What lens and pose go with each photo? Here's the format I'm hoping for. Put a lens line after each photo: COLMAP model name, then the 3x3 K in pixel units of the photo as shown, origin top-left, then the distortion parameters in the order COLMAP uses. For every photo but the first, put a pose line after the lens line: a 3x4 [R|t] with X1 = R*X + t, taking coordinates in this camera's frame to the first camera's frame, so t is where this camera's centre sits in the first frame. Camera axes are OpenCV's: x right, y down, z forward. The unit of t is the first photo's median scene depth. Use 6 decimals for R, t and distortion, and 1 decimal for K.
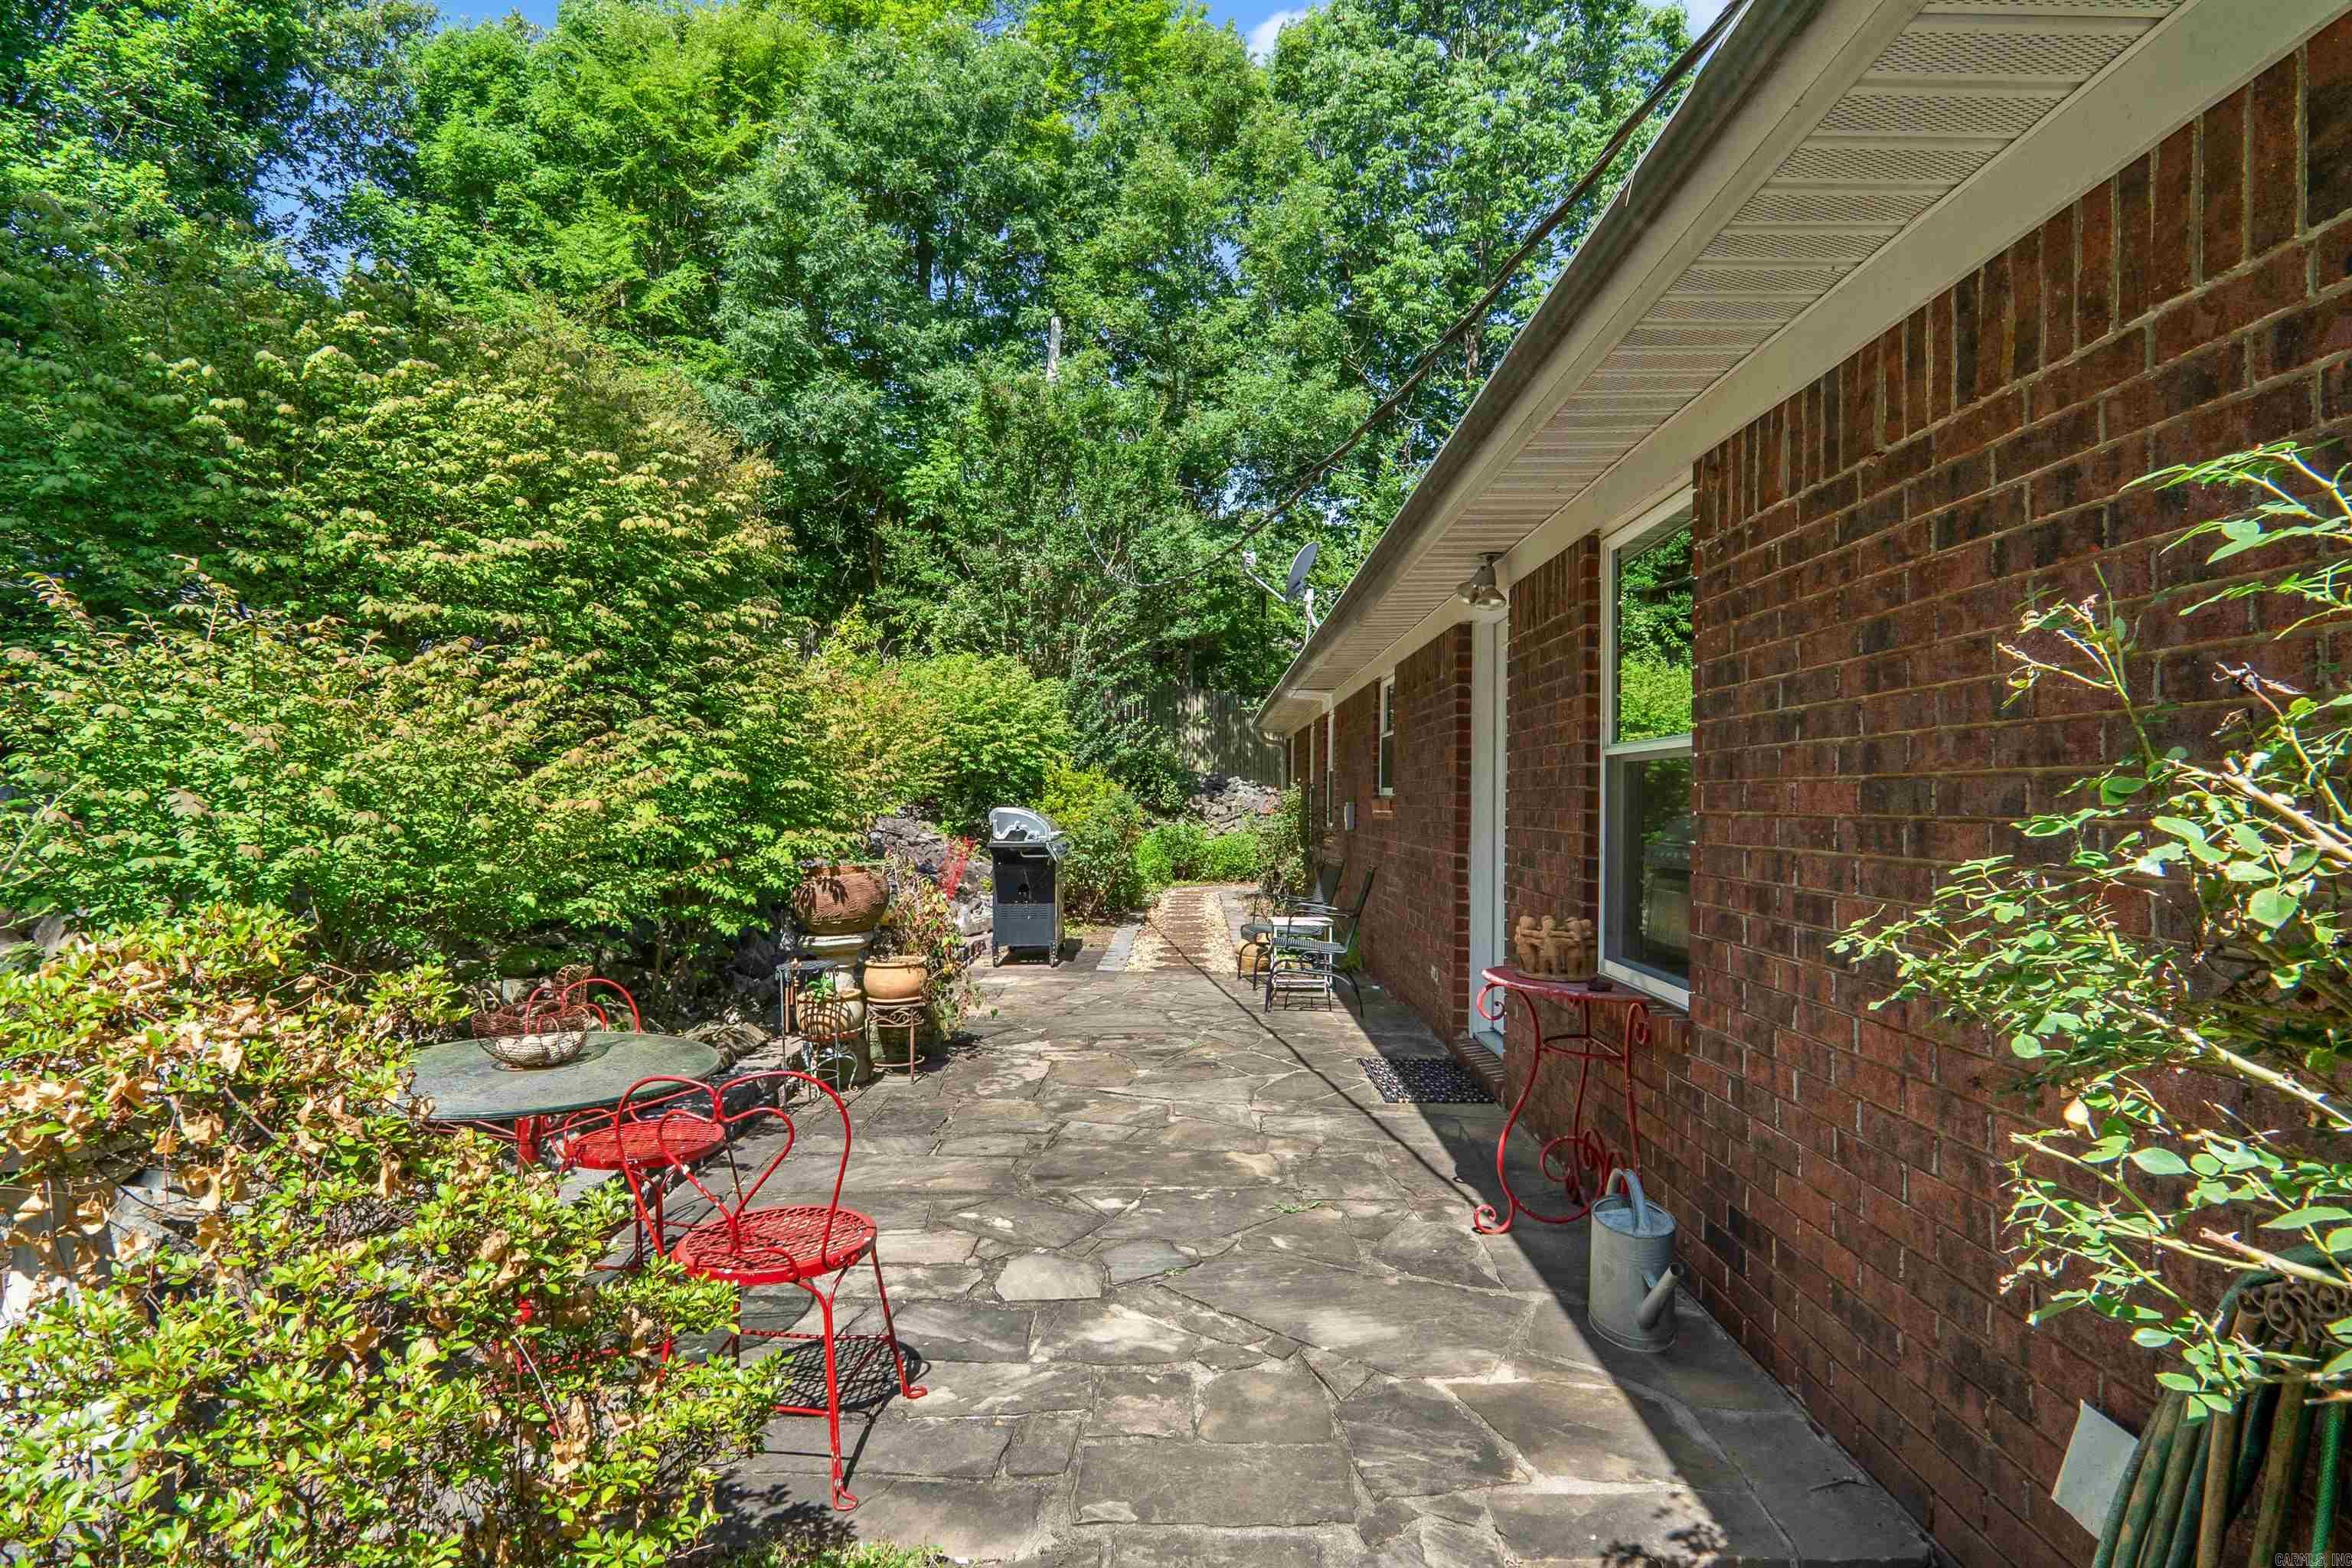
lens RADIAL K [[1269.1, 0, 1179.5], [0, 1269.1, 795.4], [0, 0, 1]] dist [-0.027059, 0.007550]
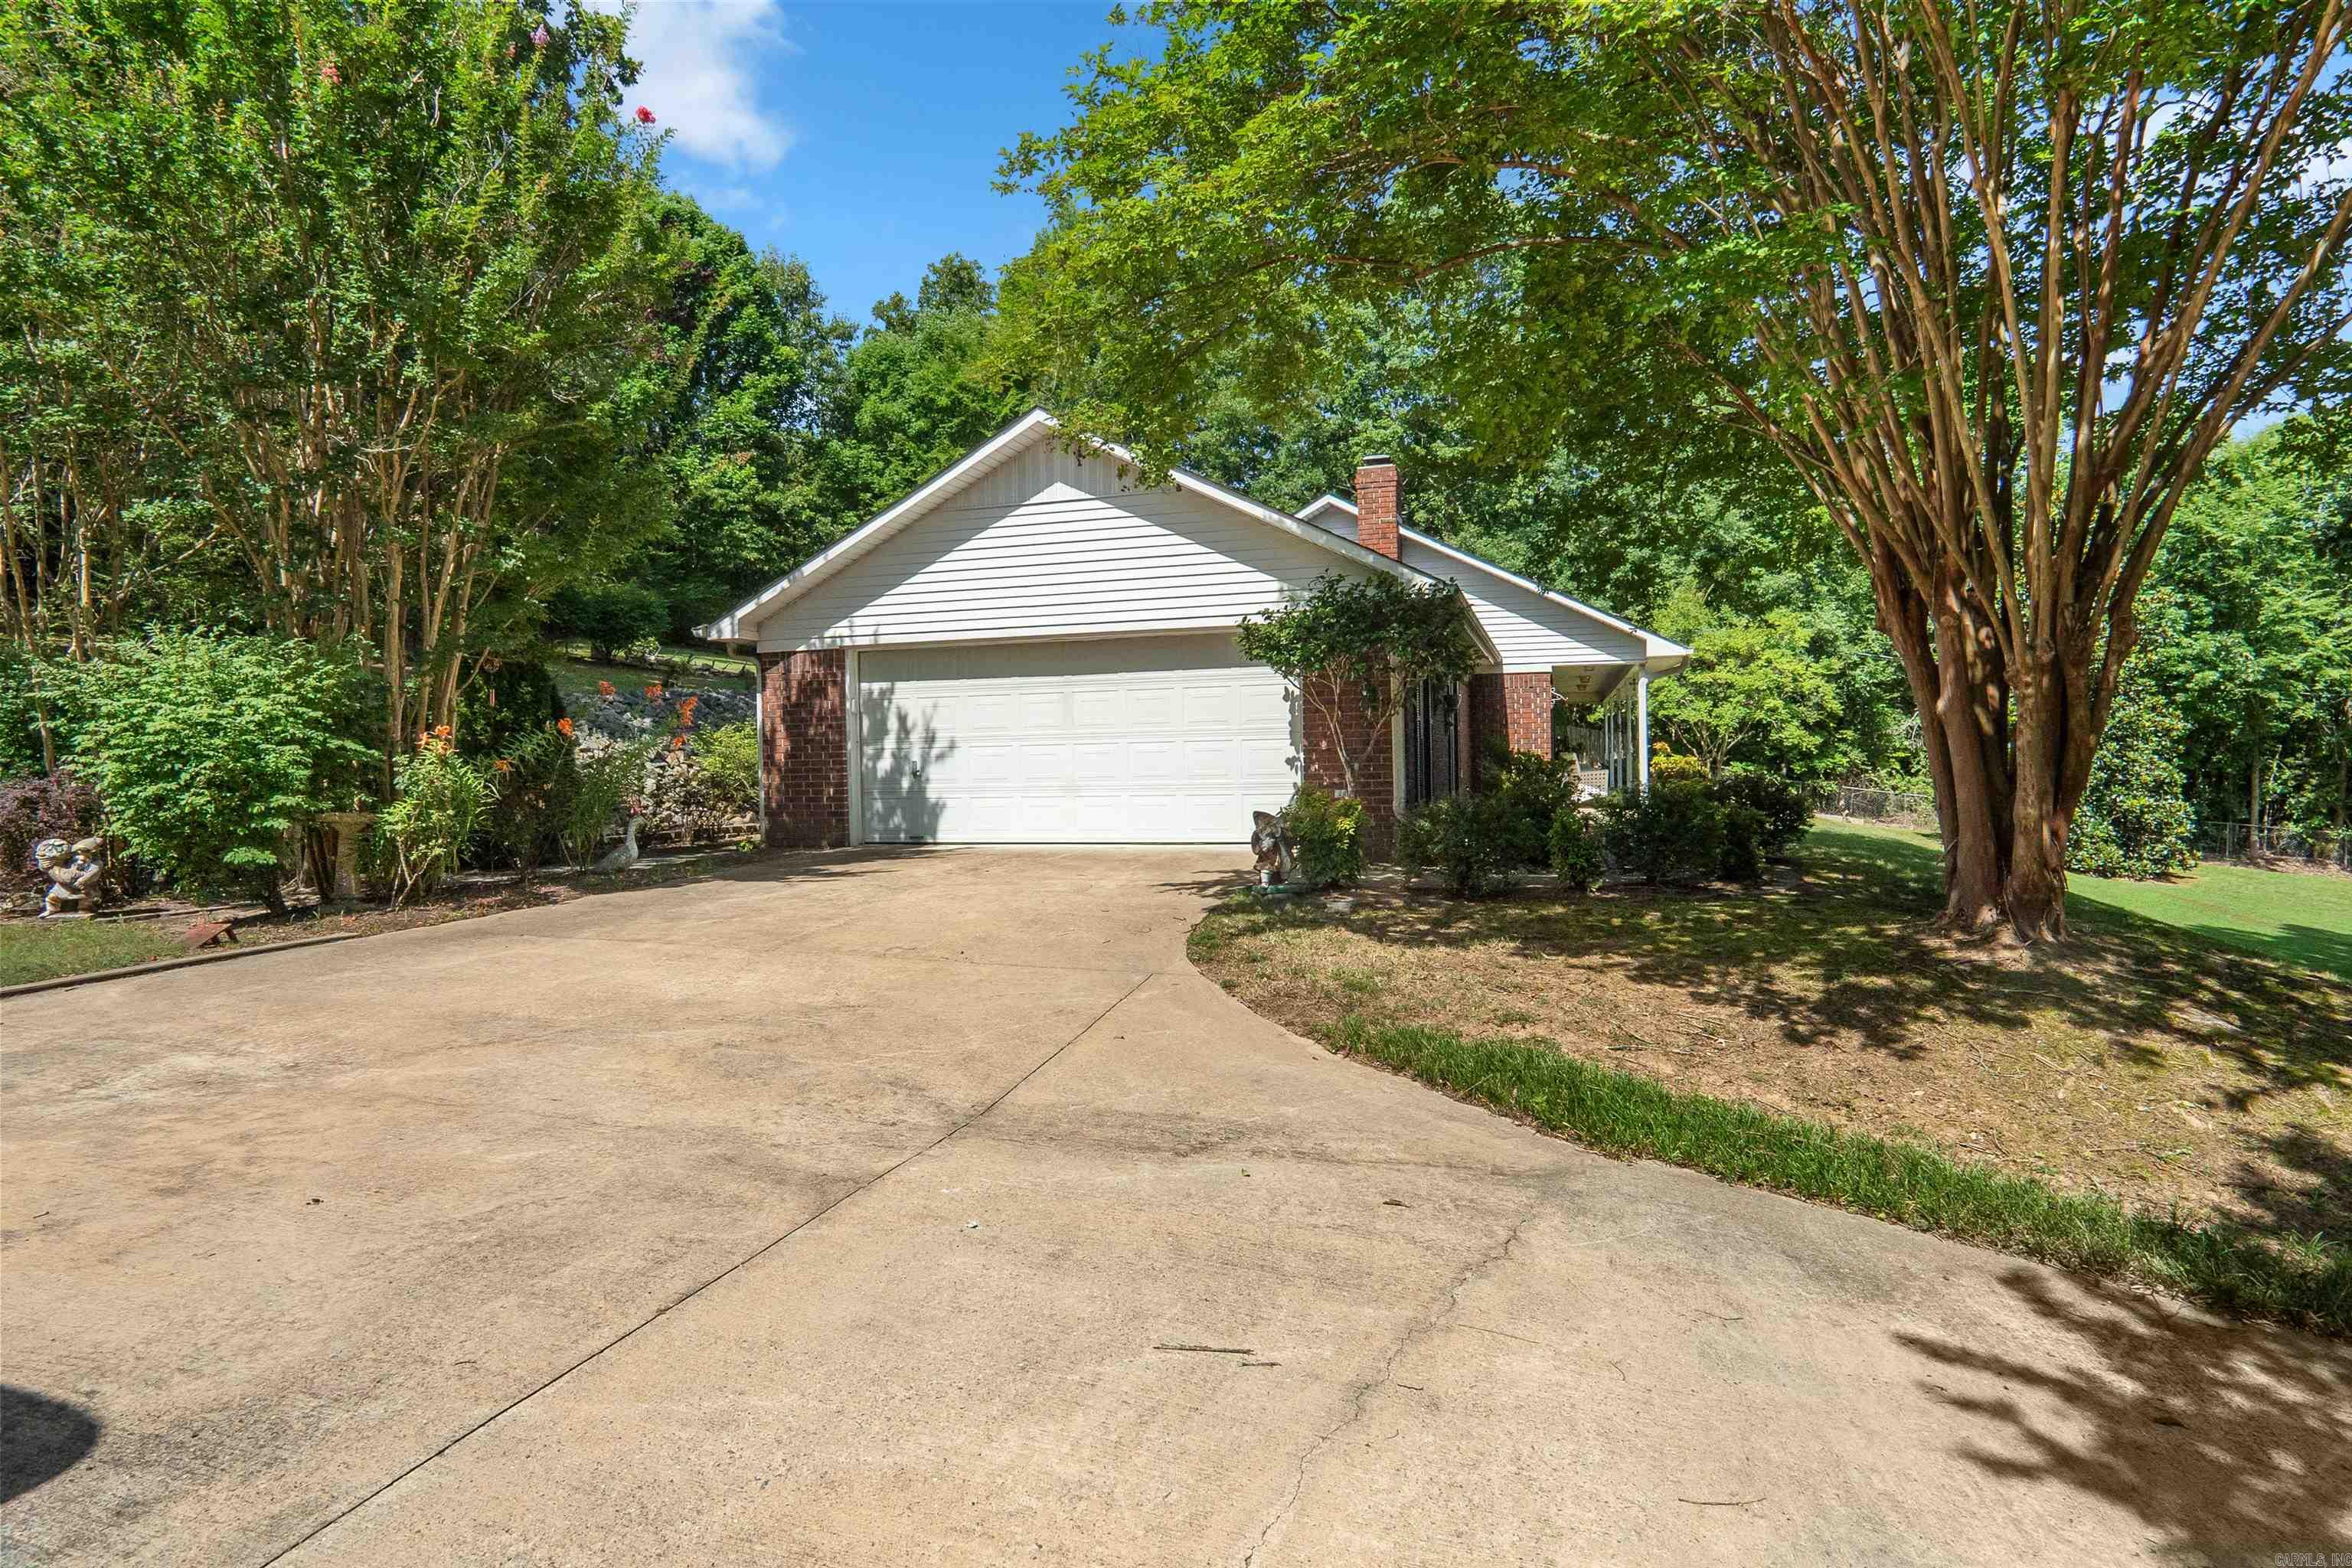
lens RADIAL K [[1269.1, 0, 1179.5], [0, 1269.1, 795.4], [0, 0, 1]] dist [-0.027059, 0.007550]
pose [[0.961373, -0.020814, -0.274462, 0.412568], [0.030045, 0.999114, 0.029474, 0.016337], [0.273605, -0.036582, 0.961146, -0.796349]]
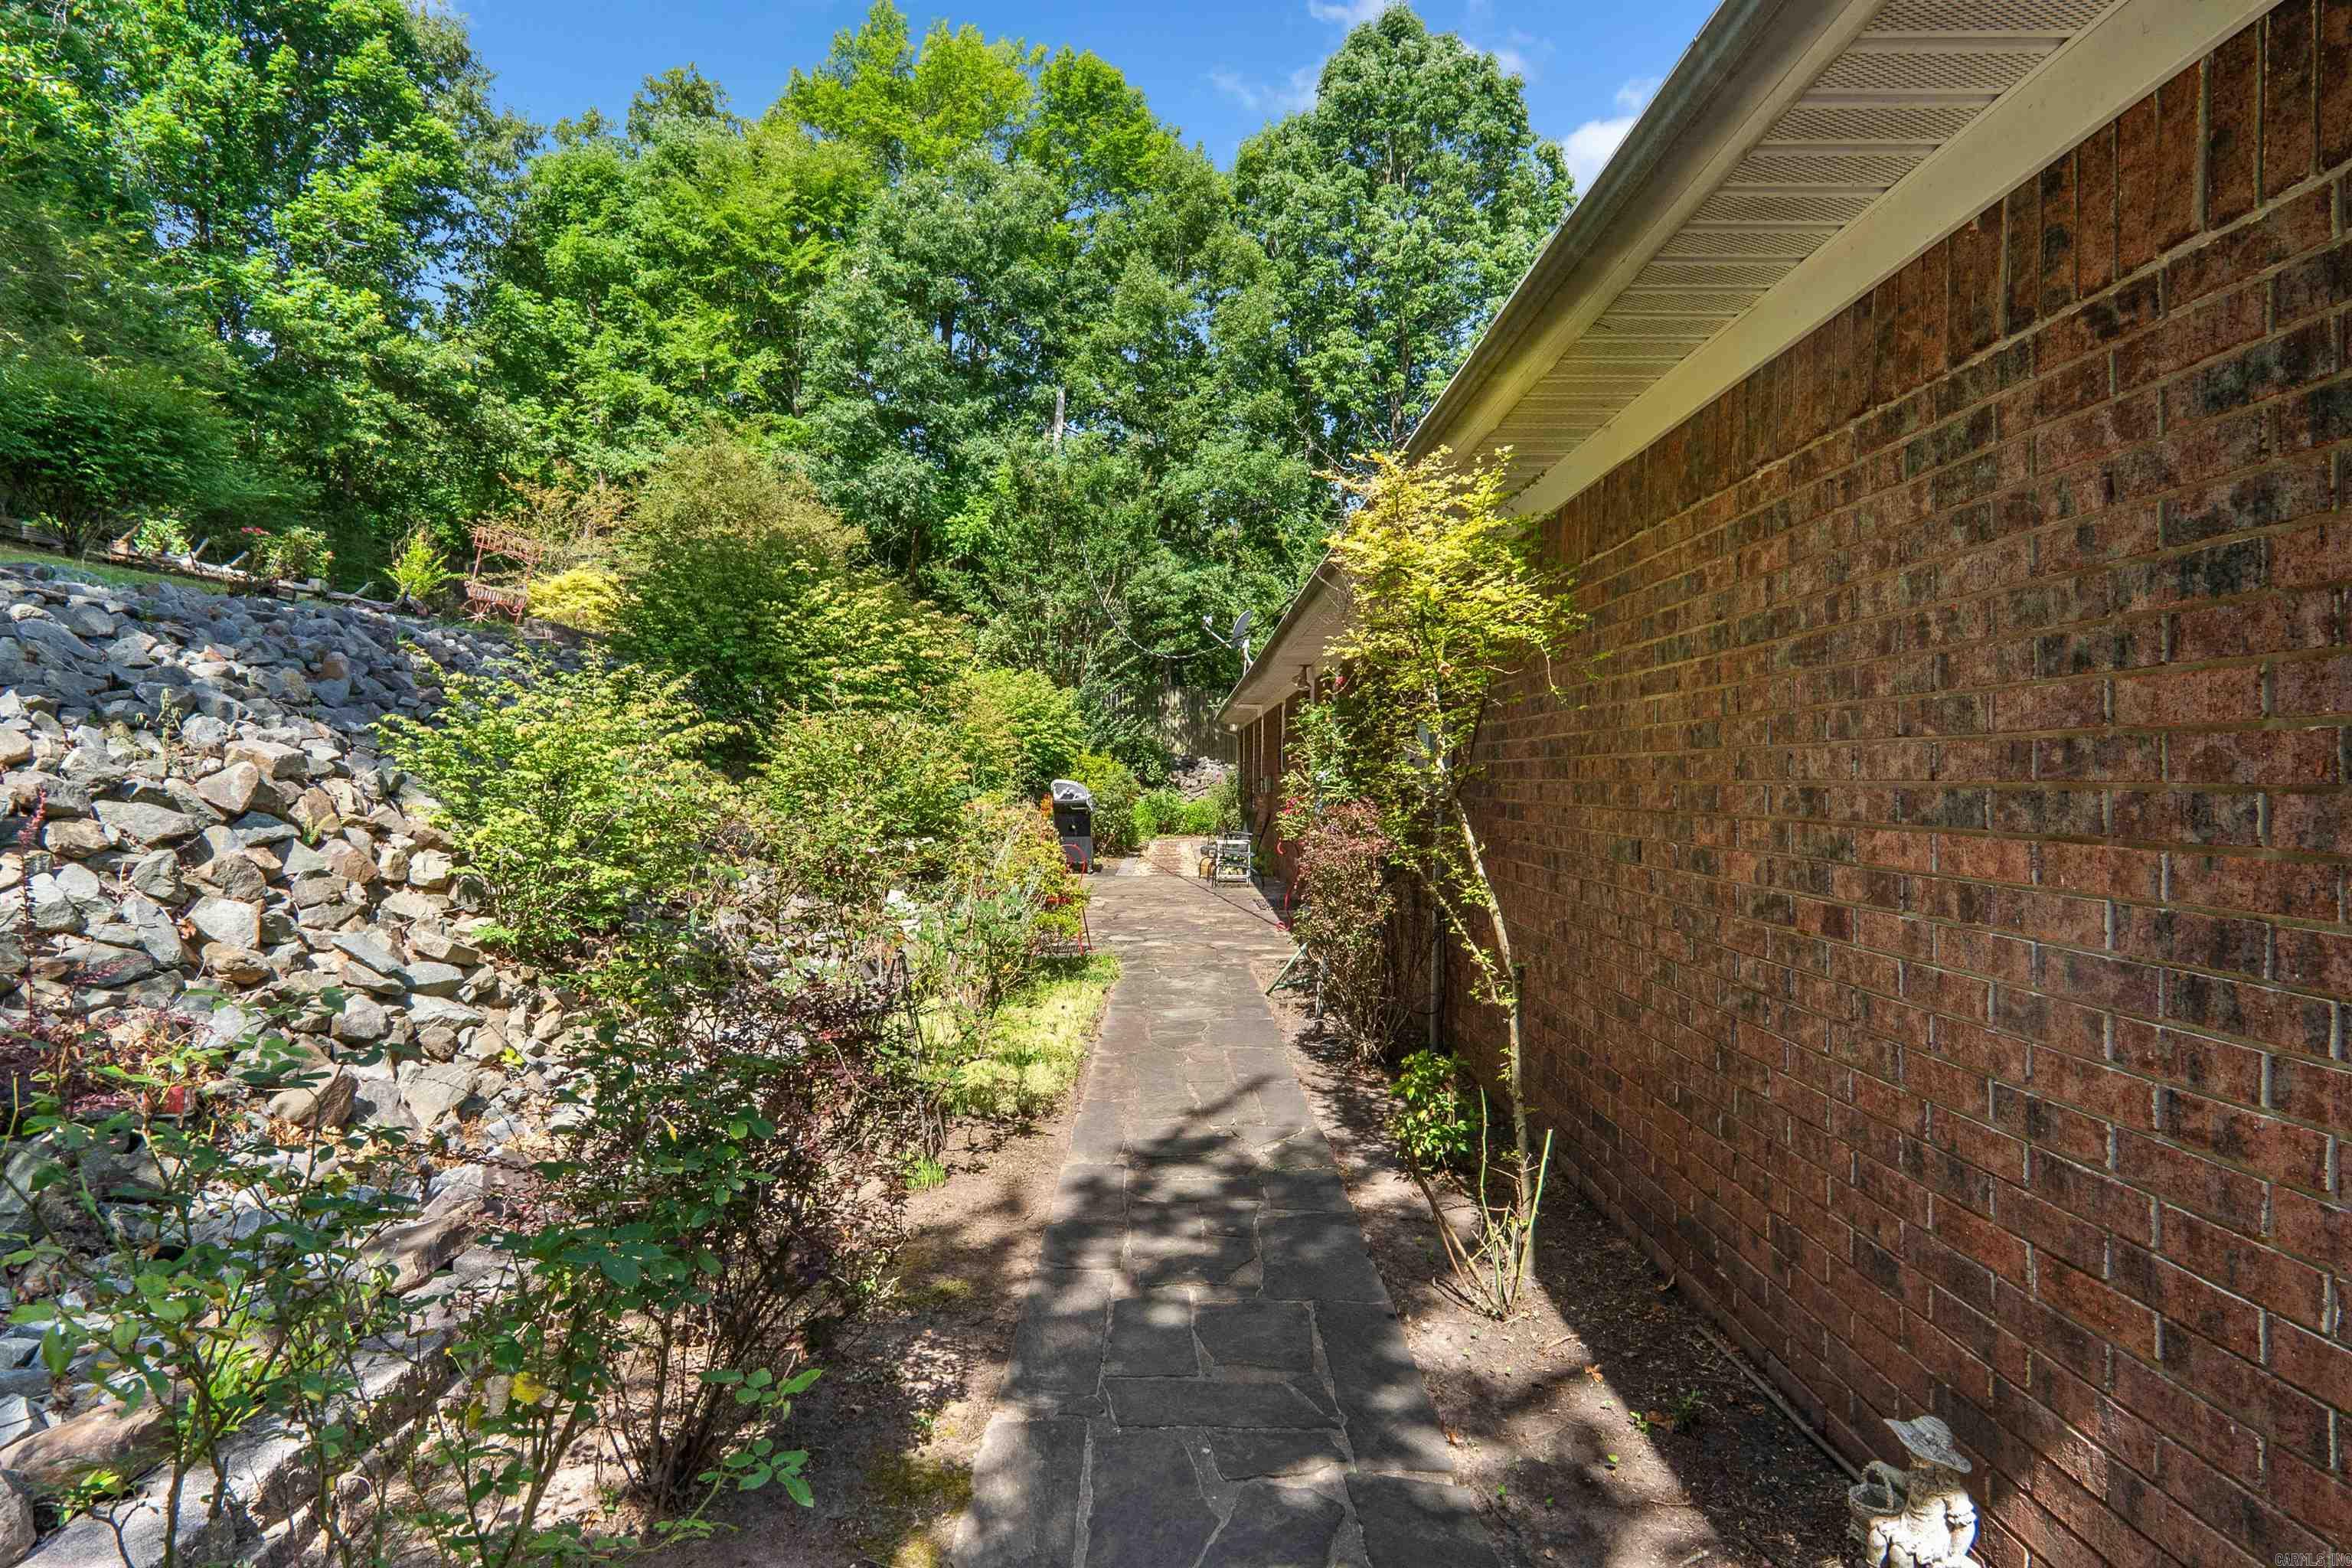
lens RADIAL K [[1269.1, 0, 1179.5], [0, 1269.1, 795.4], [0, 0, 1]] dist [-0.027059, 0.007550]
pose [[0.999841, -0.003768, 0.017412, -0.003965], [0.003437, 0.999814, 0.018990, -0.000427], [-0.017480, -0.018927, 0.999668, -0.292237]]
